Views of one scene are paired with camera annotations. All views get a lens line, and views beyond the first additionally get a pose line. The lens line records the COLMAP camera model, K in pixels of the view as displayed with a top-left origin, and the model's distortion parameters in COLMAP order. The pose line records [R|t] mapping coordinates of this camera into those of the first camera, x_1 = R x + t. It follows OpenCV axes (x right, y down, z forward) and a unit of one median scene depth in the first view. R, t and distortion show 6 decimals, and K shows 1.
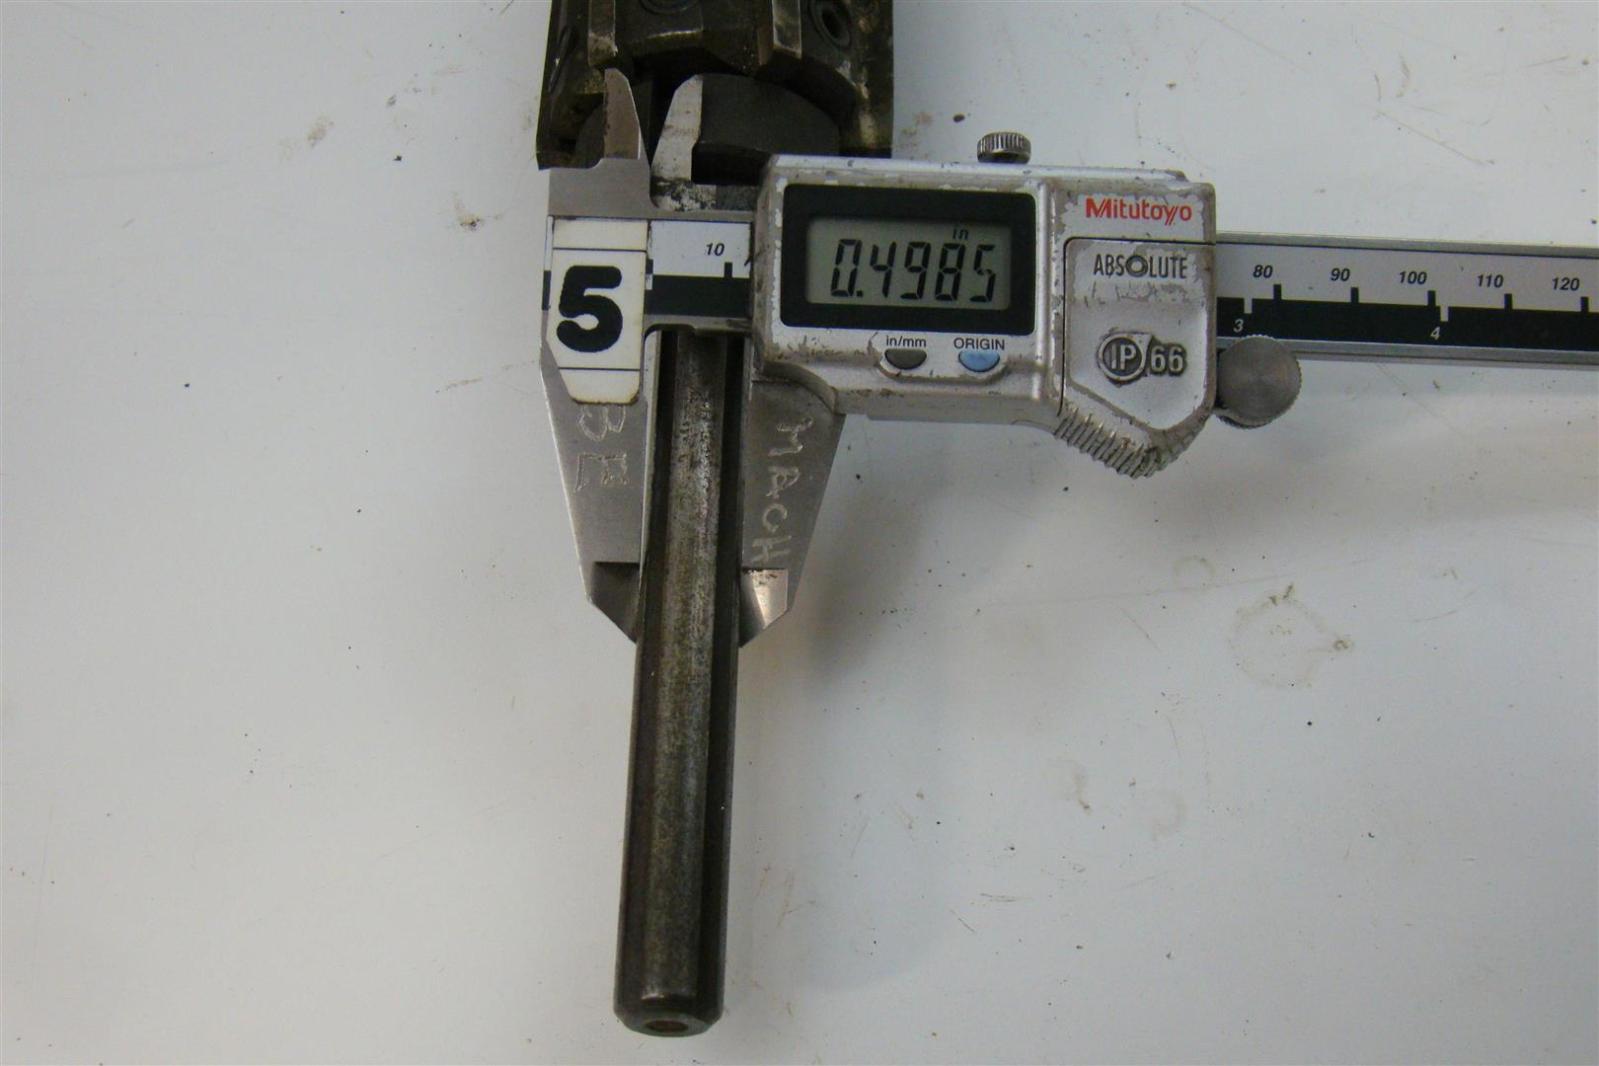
lens RADIAL K [[2232.6, 0, 801.3], [0, 2232.6, 534.1], [0, 0, 1]] dist [-0.025032, 0.000000]
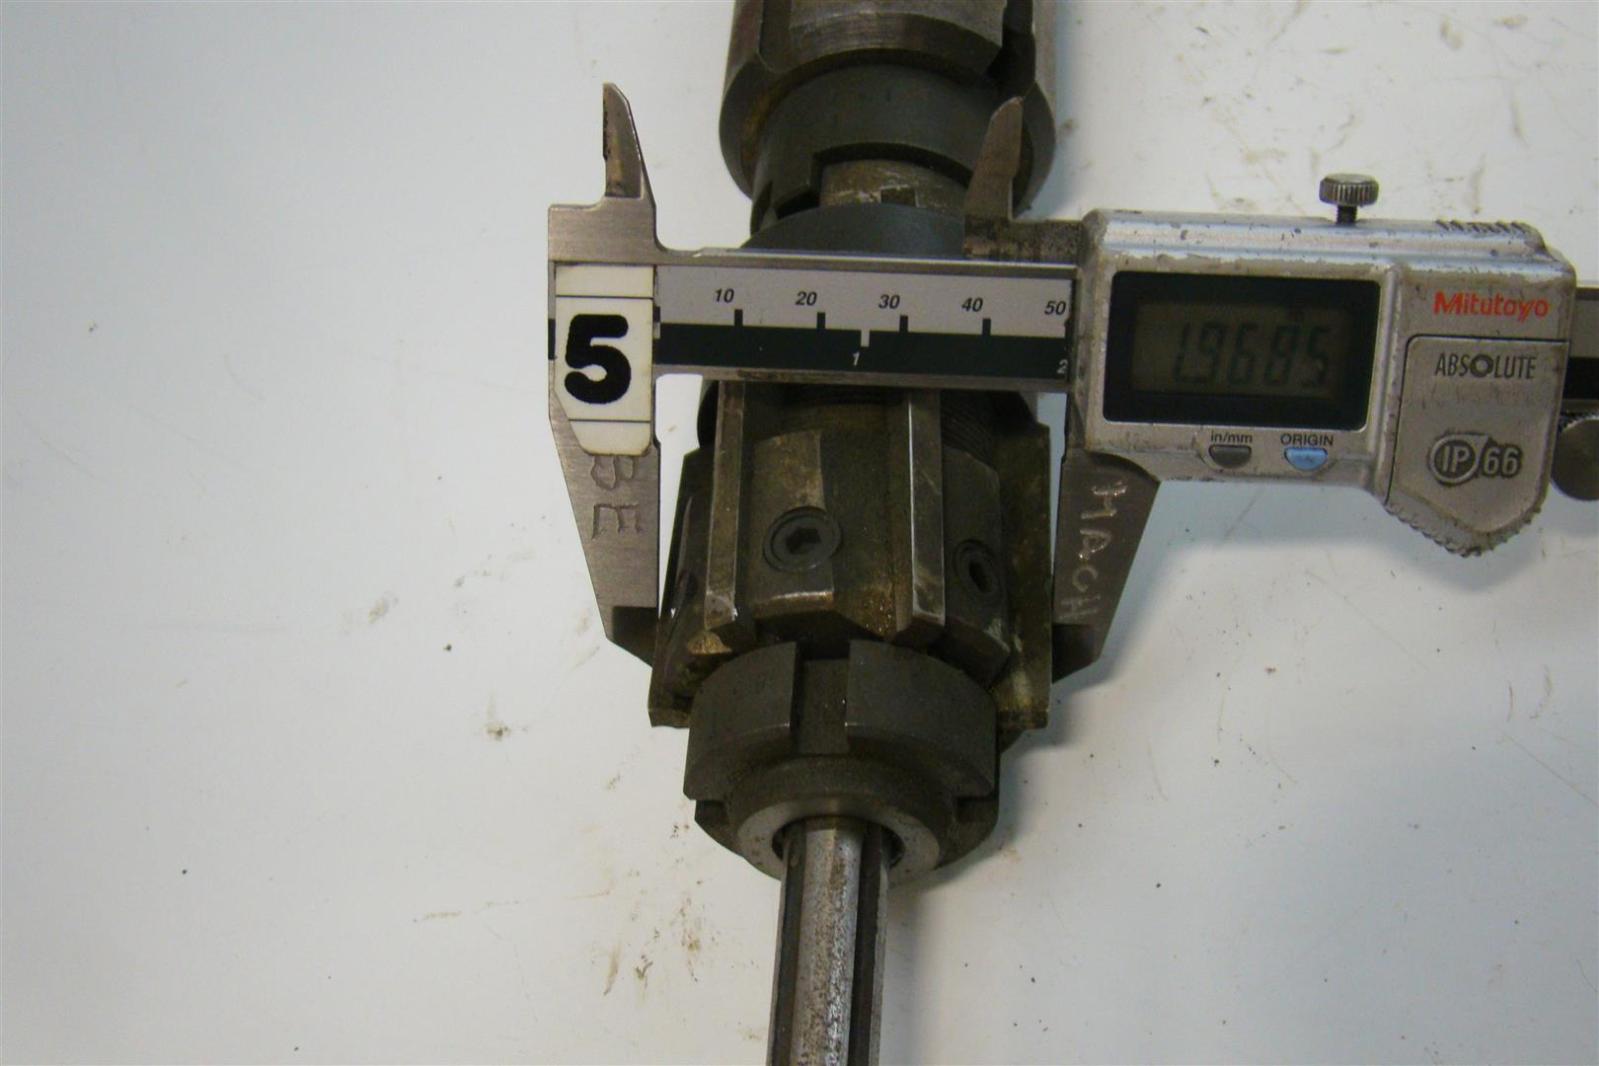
lens RADIAL K [[2232.6, 0, 799.0], [0, 2232.6, 529.9], [0, 0, 1]] dist [-0.025032, 0.000000]
pose [[0.997529, 0.023731, -0.066126, -0.075194], [0.009160, 0.889252, 0.457325, -0.493268], [0.069655, -0.456801, 0.886838, 0.105653]]
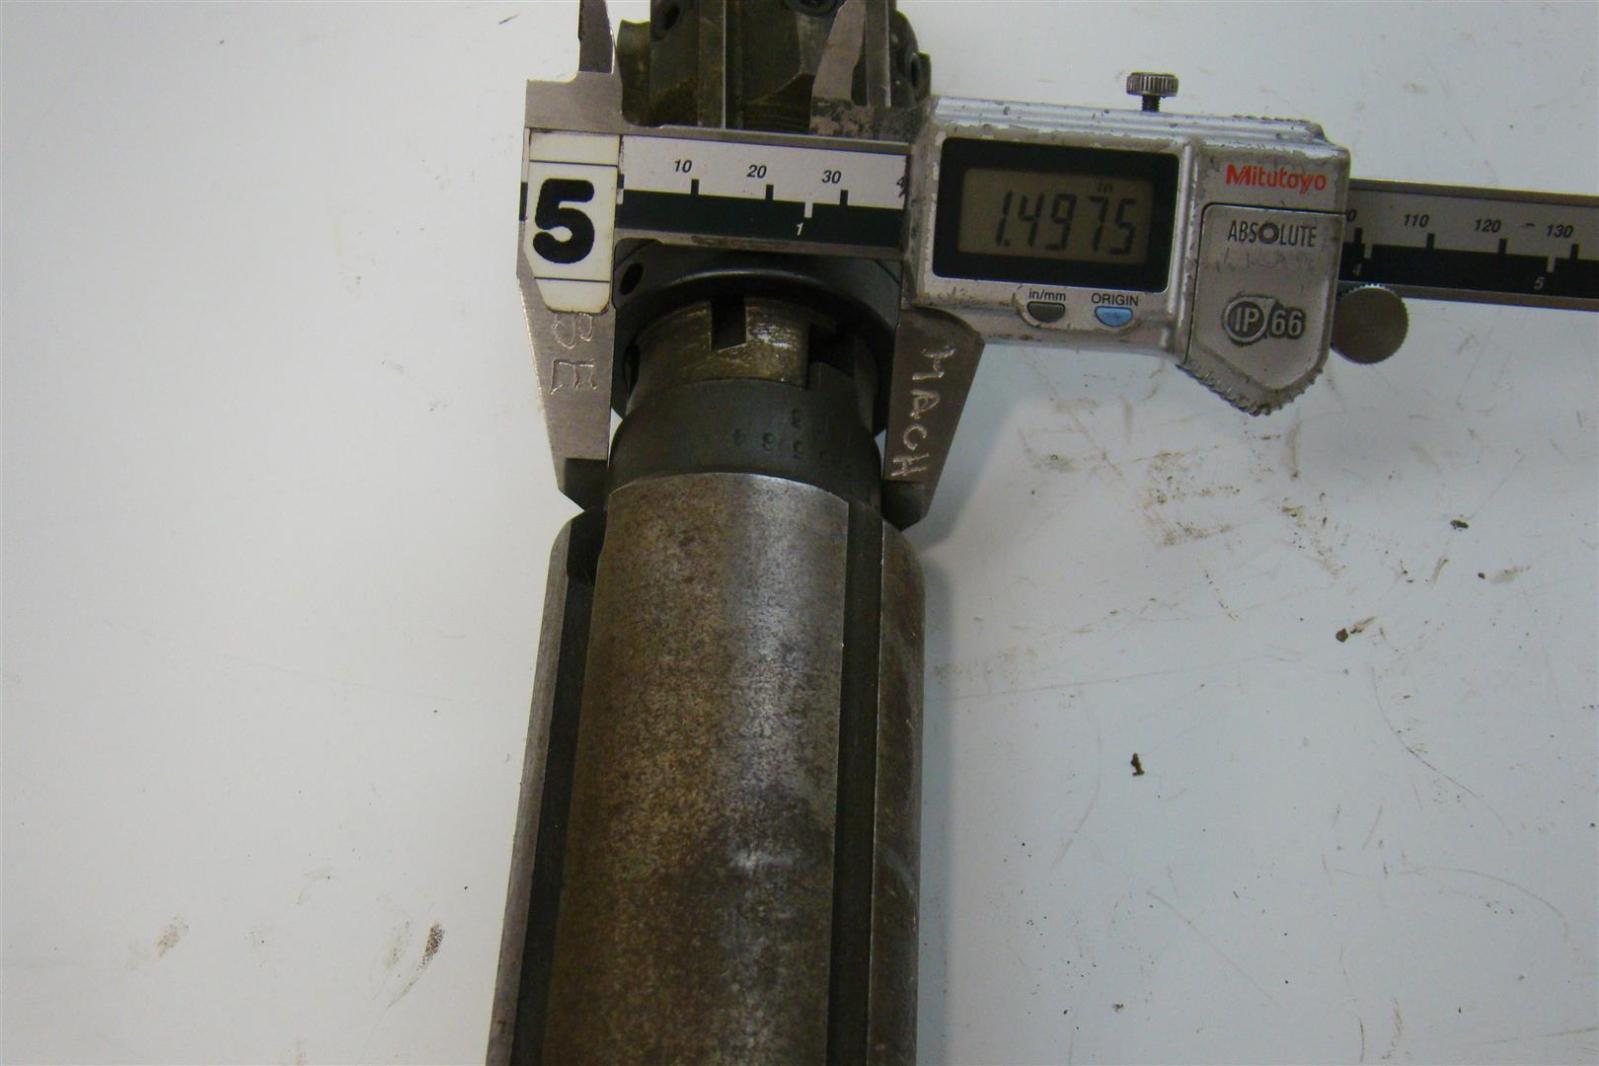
lens RADIAL K [[2232.6, 0, 798.6], [0, 2232.6, 538.1], [0, 0, 1]] dist [-0.025032, 0.000000]
pose [[0.998963, 0.045460, -0.002672, -0.064526], [-0.041850, 0.939598, 0.339711, -0.334978], [0.017954, -0.339247, 0.940526, -0.056108]]
